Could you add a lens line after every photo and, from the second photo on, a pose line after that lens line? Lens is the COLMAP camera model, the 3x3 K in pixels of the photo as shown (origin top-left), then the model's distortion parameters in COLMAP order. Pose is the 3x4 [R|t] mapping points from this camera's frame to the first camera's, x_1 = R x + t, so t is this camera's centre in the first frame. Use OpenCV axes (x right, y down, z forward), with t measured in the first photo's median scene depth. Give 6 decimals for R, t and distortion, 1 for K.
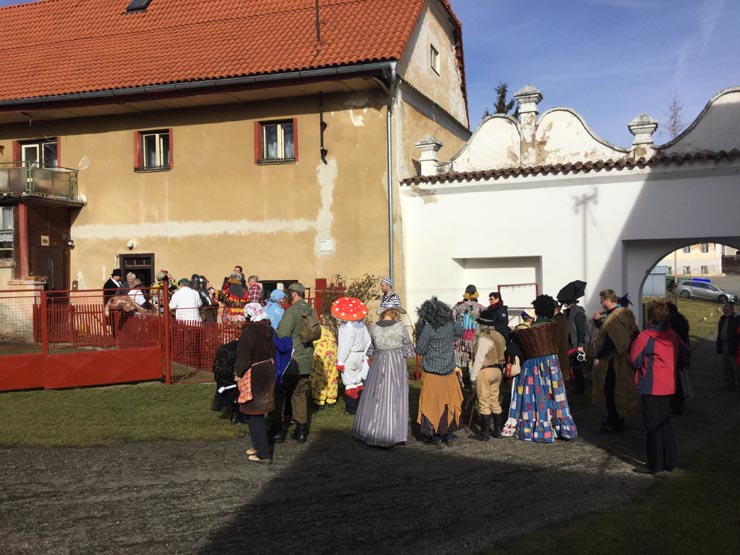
lens RADIAL K [[665.8, 0, 370.0], [0, 665.8, 277.5], [0, 0, 1]] dist [0.123600, -0.257713]
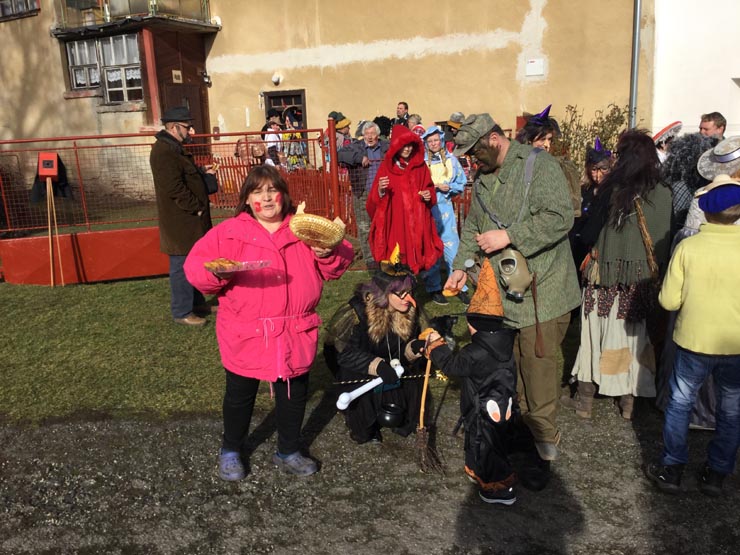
lens RADIAL K [[665.8, 0, 370.0], [0, 665.8, 277.5], [0, 0, 1]] dist [0.123600, -0.257713]
pose [[0.979077, 0.024450, -0.202015, -0.080958], [0.021064, 0.975245, 0.220122, 0.008017], [0.202396, -0.219772, 0.954325, 0.213381]]
